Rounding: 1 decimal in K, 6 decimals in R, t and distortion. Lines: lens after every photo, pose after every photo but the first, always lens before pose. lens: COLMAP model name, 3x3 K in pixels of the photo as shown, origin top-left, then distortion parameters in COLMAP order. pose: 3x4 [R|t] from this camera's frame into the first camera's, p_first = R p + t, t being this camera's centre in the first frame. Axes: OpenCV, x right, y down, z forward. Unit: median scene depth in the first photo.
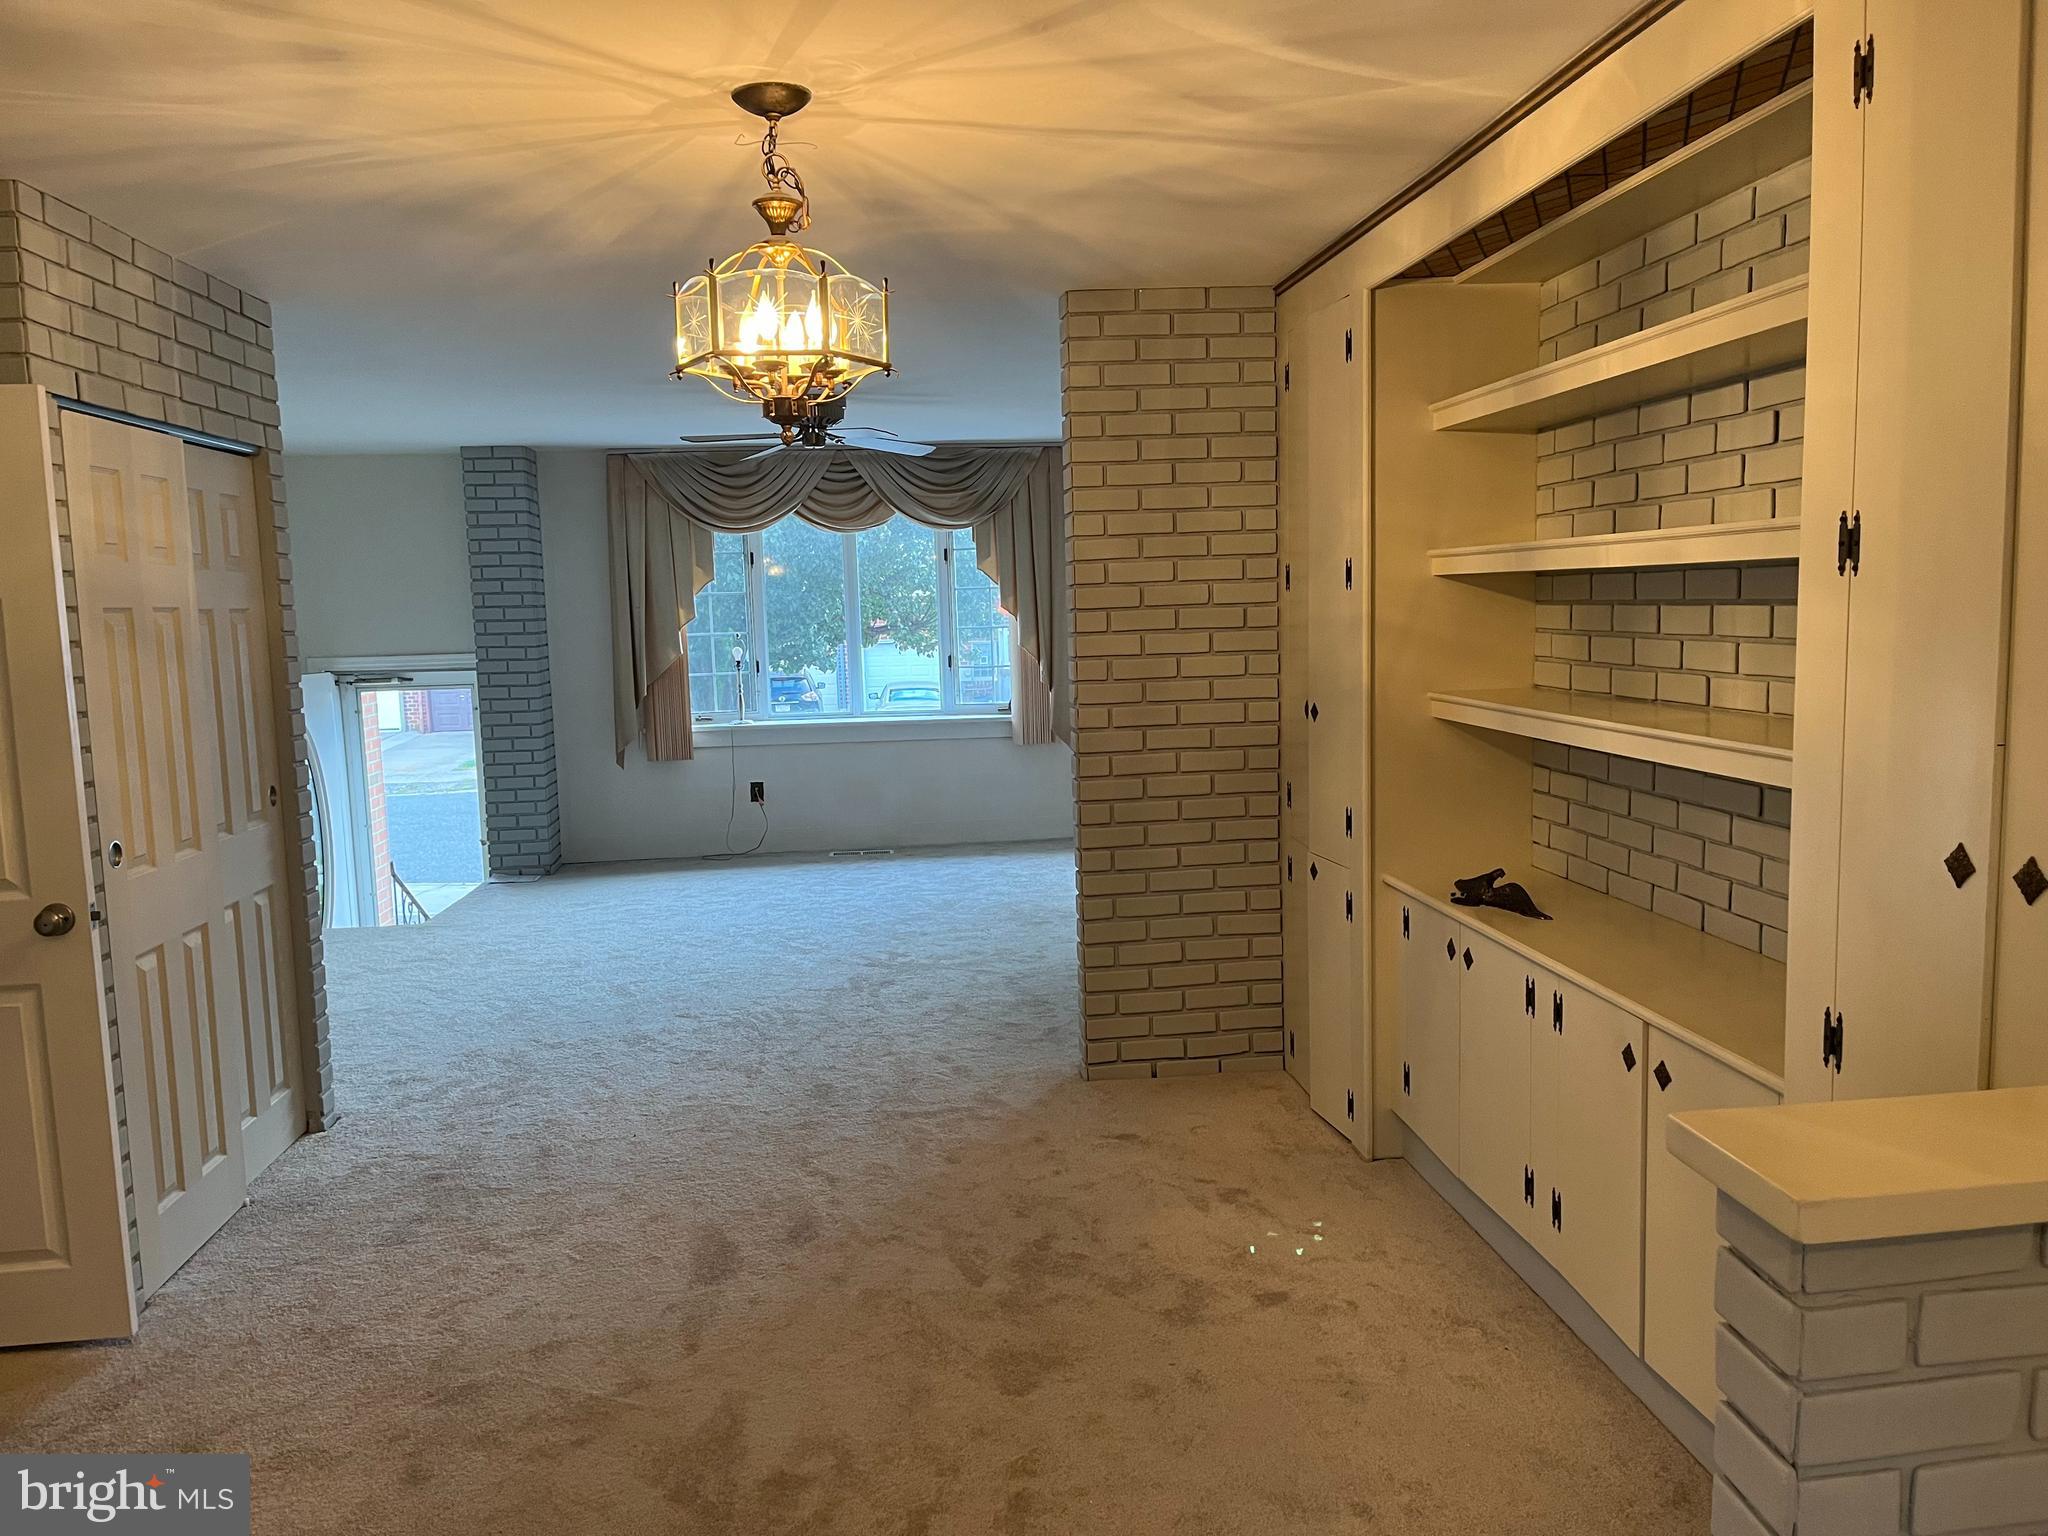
lens RADIAL K [[1541.3, 0, 1028.7], [0, 1541.3, 779.6], [0, 0, 1]] dist [0.058482, -0.076467]
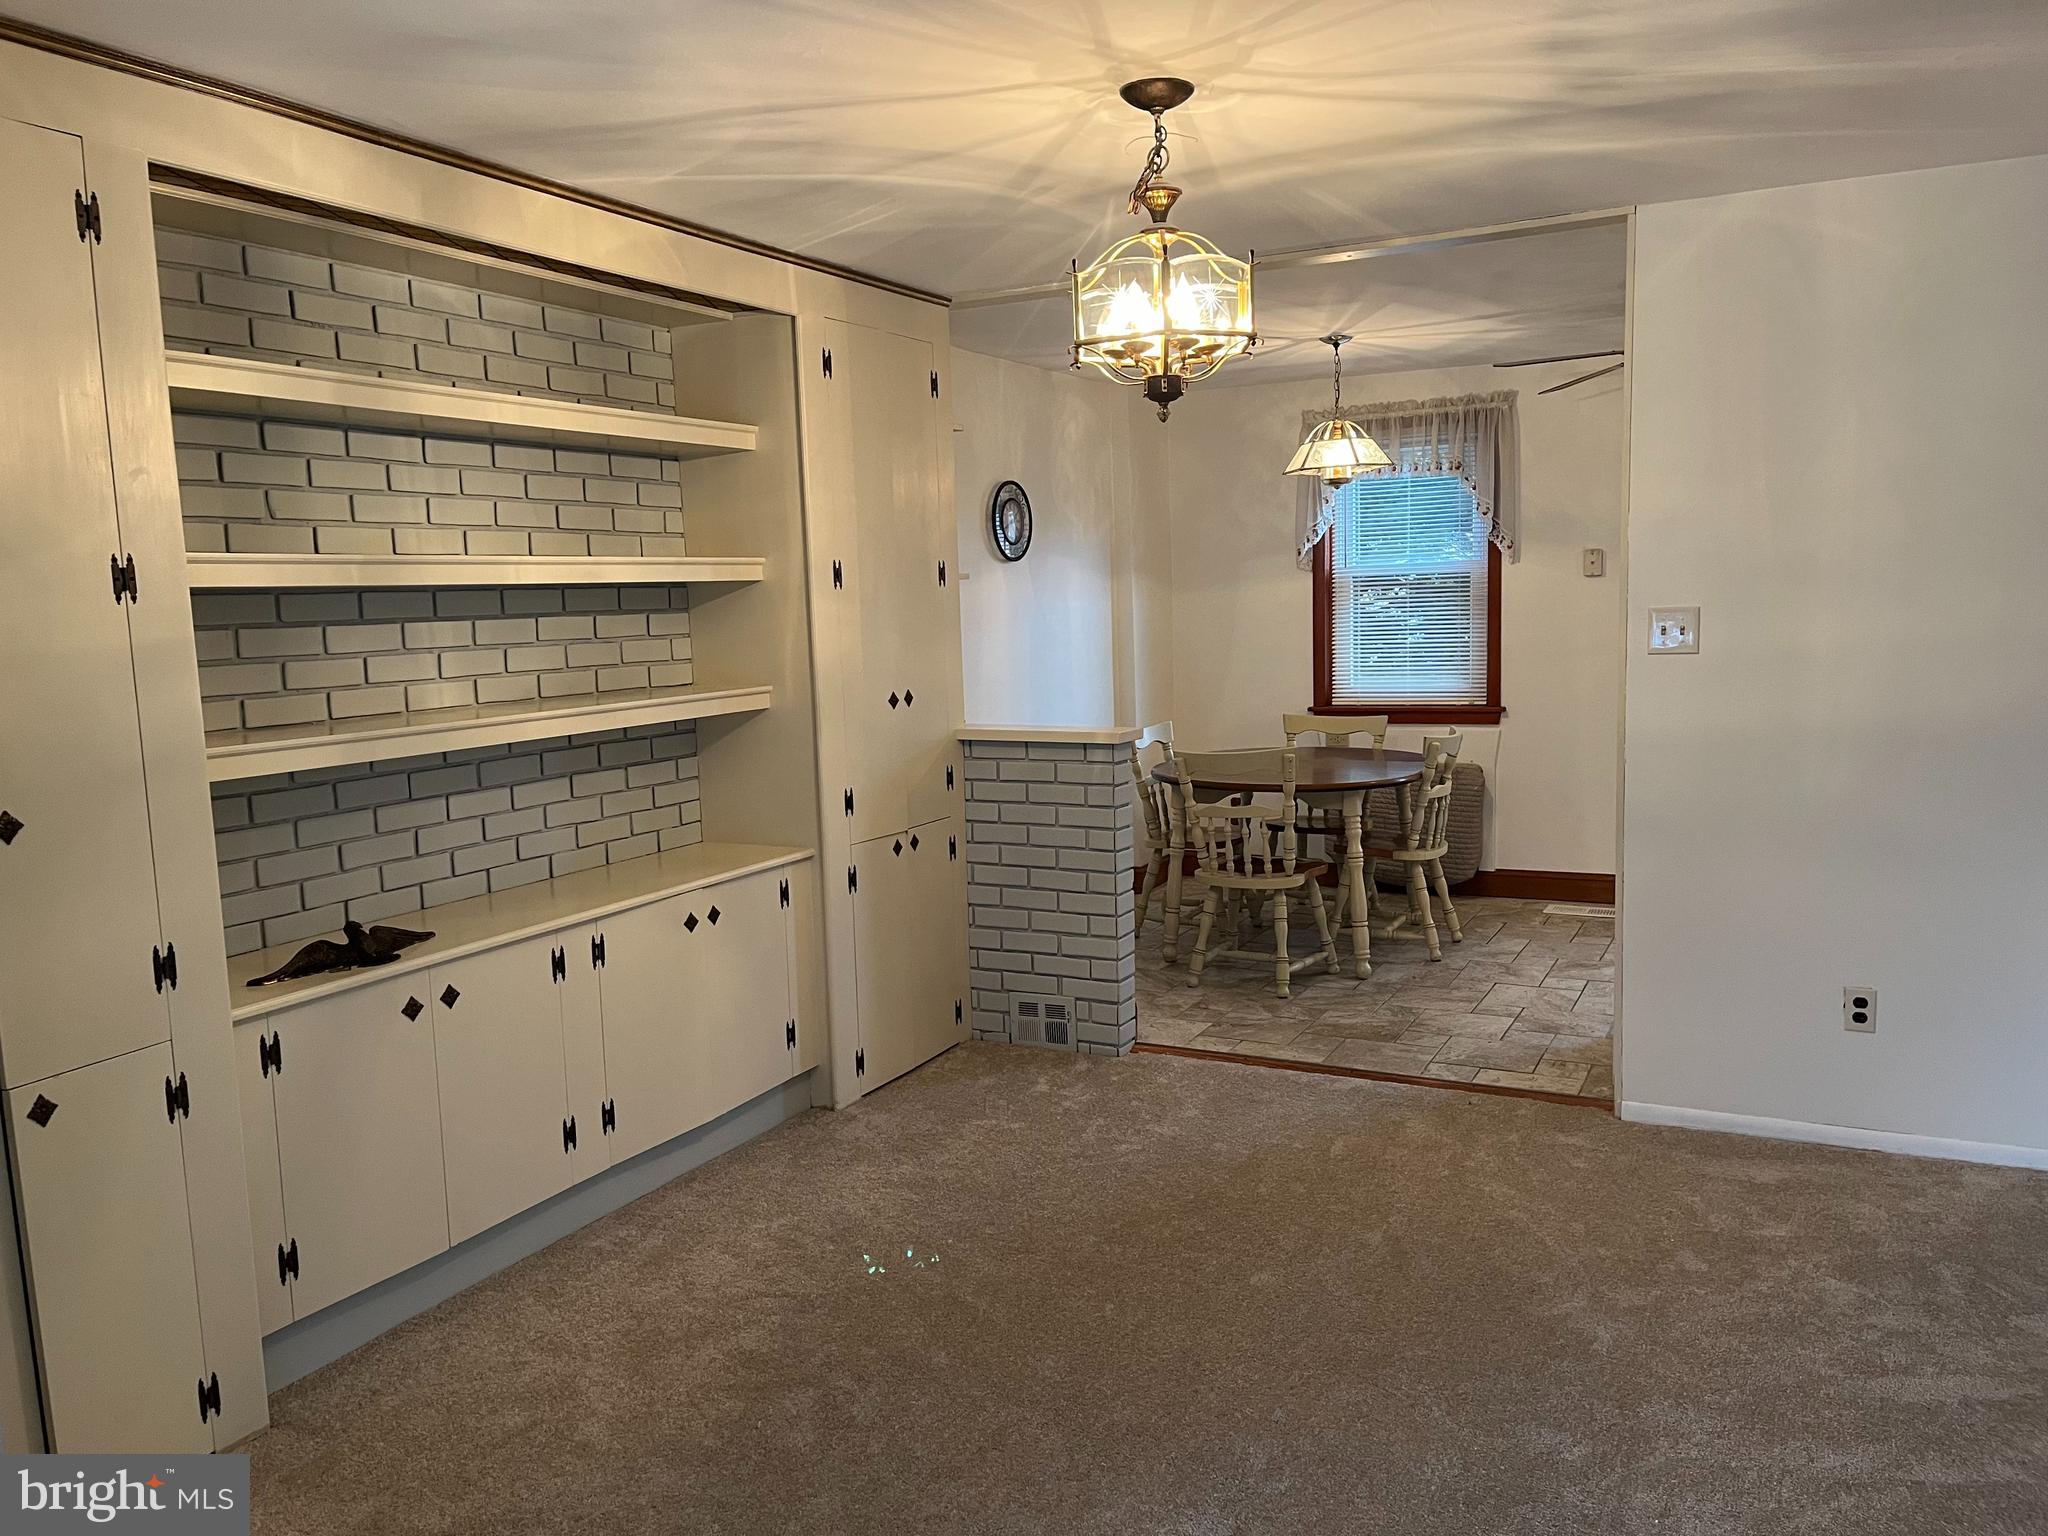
lens RADIAL K [[1542.1, 0, 1023.3], [0, 1542.1, 779.4], [0, 0, 1]] dist [0.062385, -0.070334]
pose [[-0.830561, -0.012256, 0.556794, -0.394402], [0.120009, 0.972332, 0.200418, -0.119041], [-0.543845, 0.233280, -0.806110, 1.158088]]
